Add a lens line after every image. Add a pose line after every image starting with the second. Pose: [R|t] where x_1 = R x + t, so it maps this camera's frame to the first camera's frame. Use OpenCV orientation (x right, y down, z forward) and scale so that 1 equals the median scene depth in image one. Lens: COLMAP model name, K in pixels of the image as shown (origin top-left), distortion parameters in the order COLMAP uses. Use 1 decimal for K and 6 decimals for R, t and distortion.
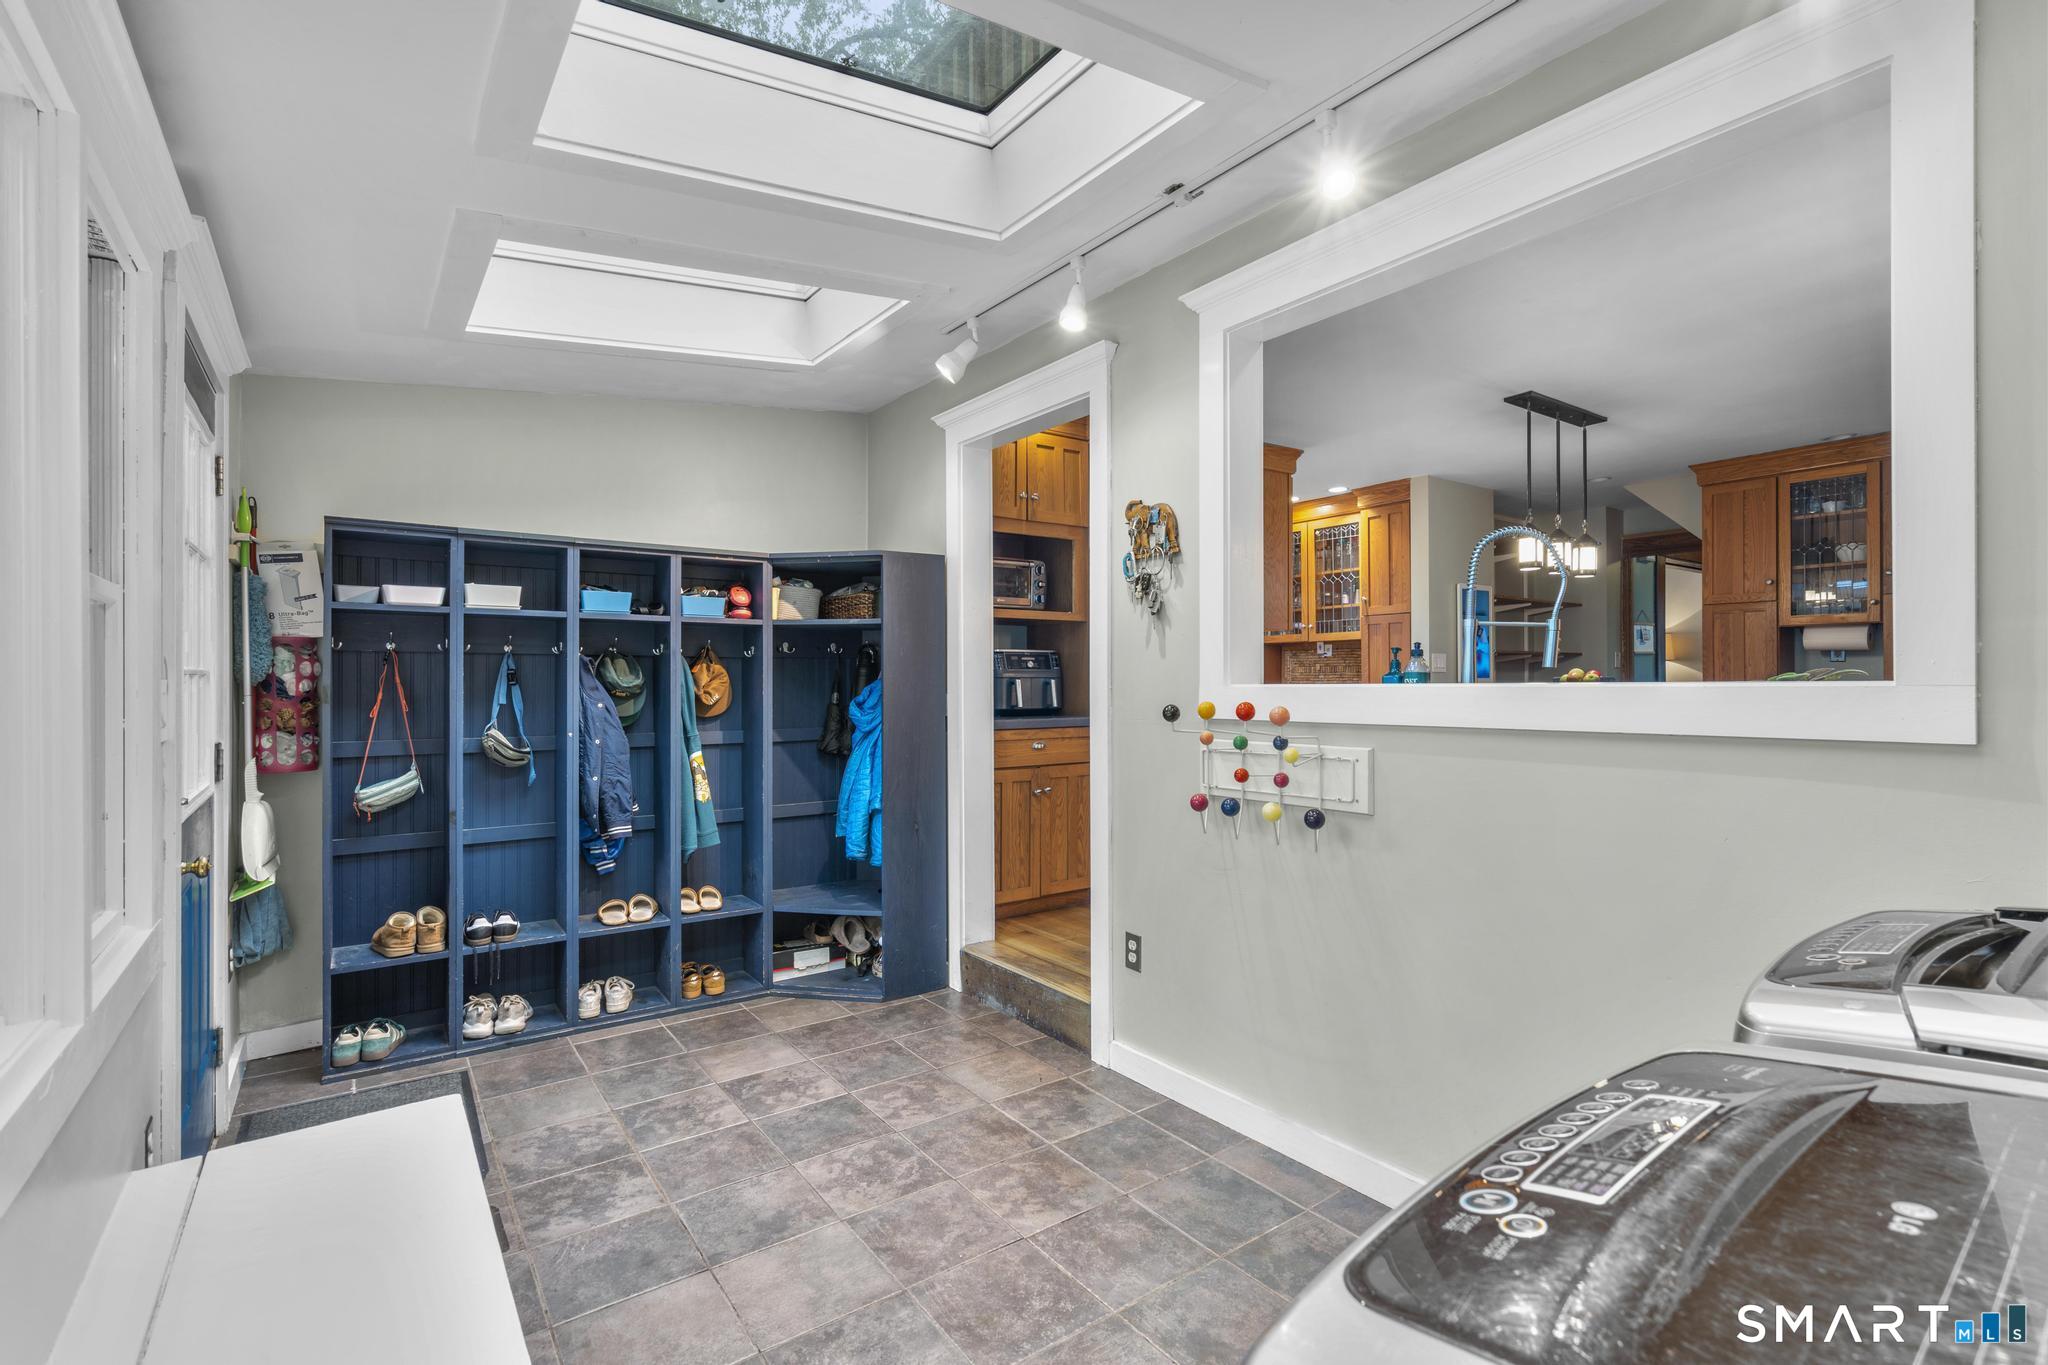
lens RADIAL K [[922.9, 0, 1030.3], [0, 922.9, 676.5], [0, 0, 1]] dist [0.000051, 0.000783]
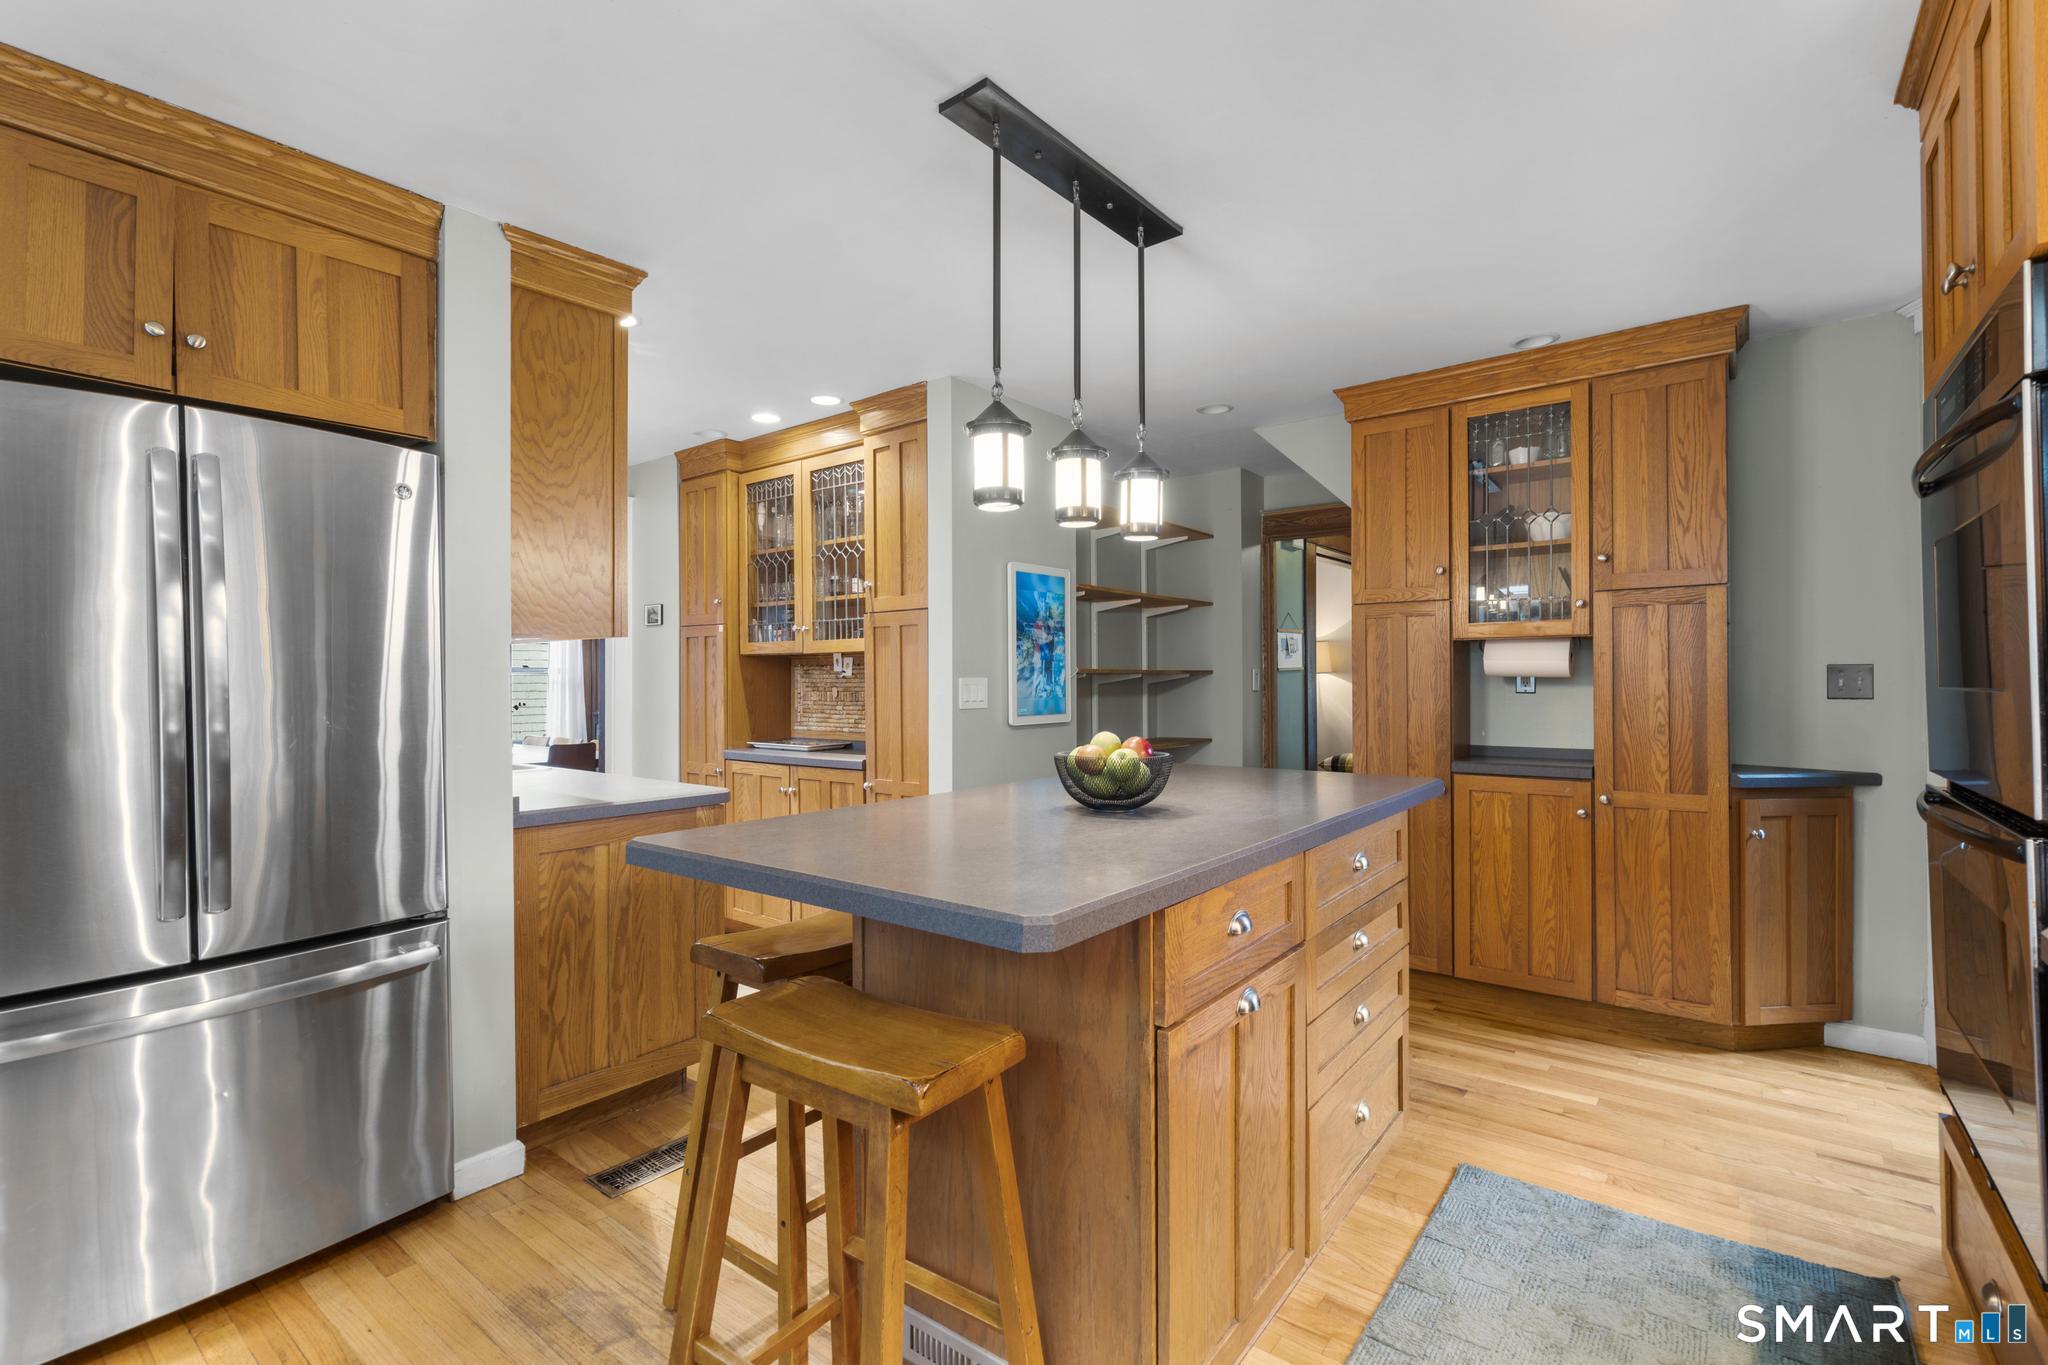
lens RADIAL K [[922.9, 0, 1030.3], [0, 922.9, 676.5], [0, 0, 1]] dist [0.000051, 0.000783]
pose [[0.960680, -0.001125, 0.277654, 0.324277], [0.000527, 0.999997, 0.002231, -0.027889], [-0.277656, -0.001997, 0.960678, 0.430279]]
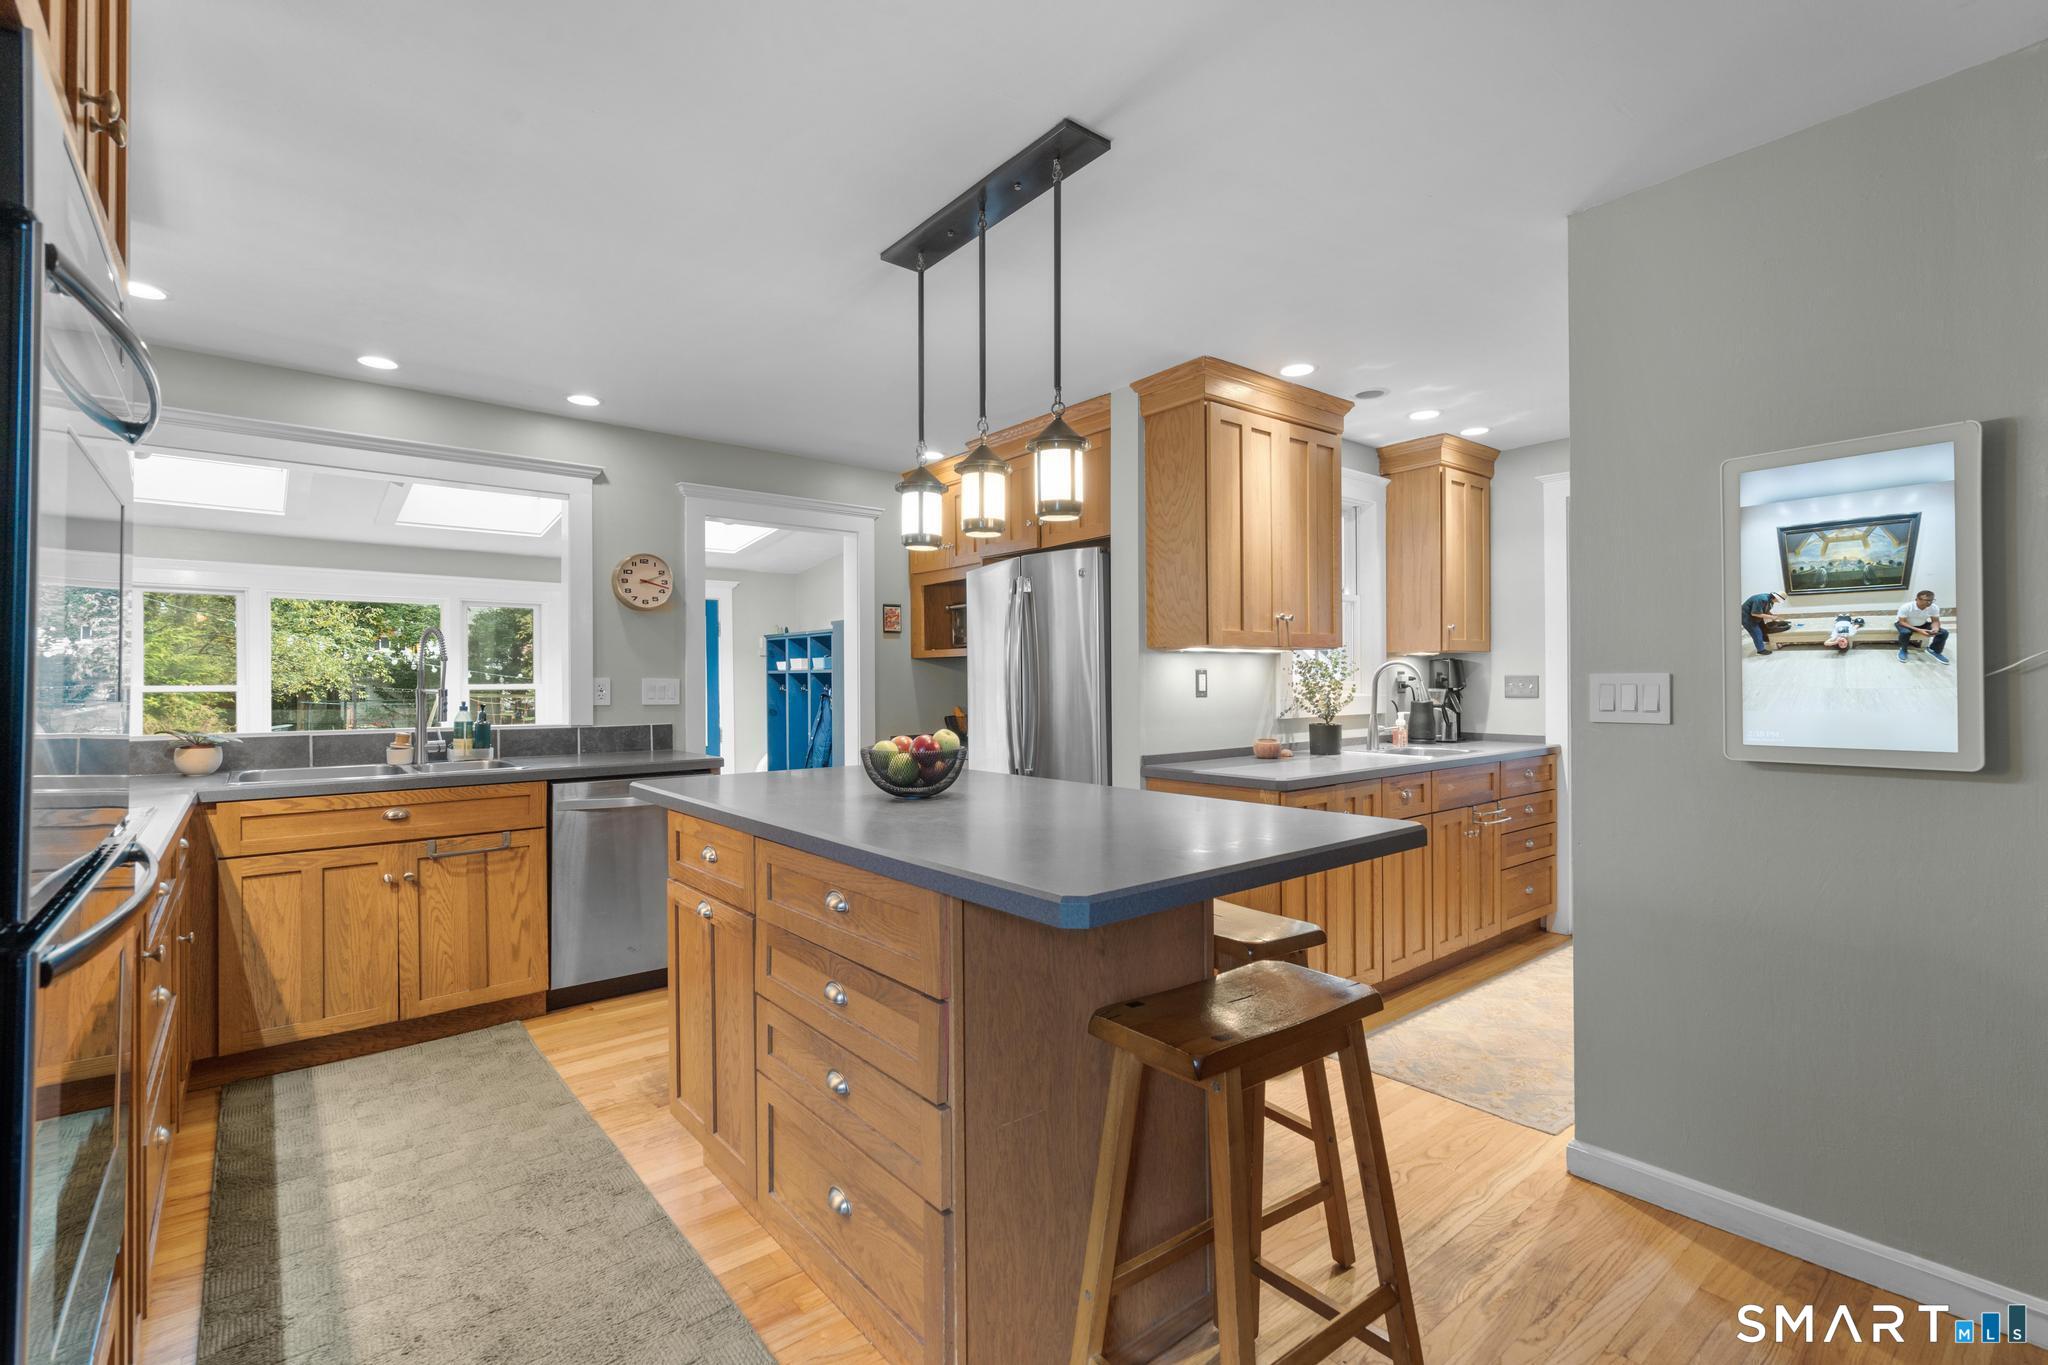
lens RADIAL K [[922.9, 0, 1030.3], [0, 922.9, 676.5], [0, 0, 1]] dist [0.000051, 0.000783]
pose [[0.050058, -0.001068, -0.998746, 0.841230], [0.009141, 0.999958, -0.000611, -0.026802], [0.998704, -0.009099, 0.050066, 0.782028]]
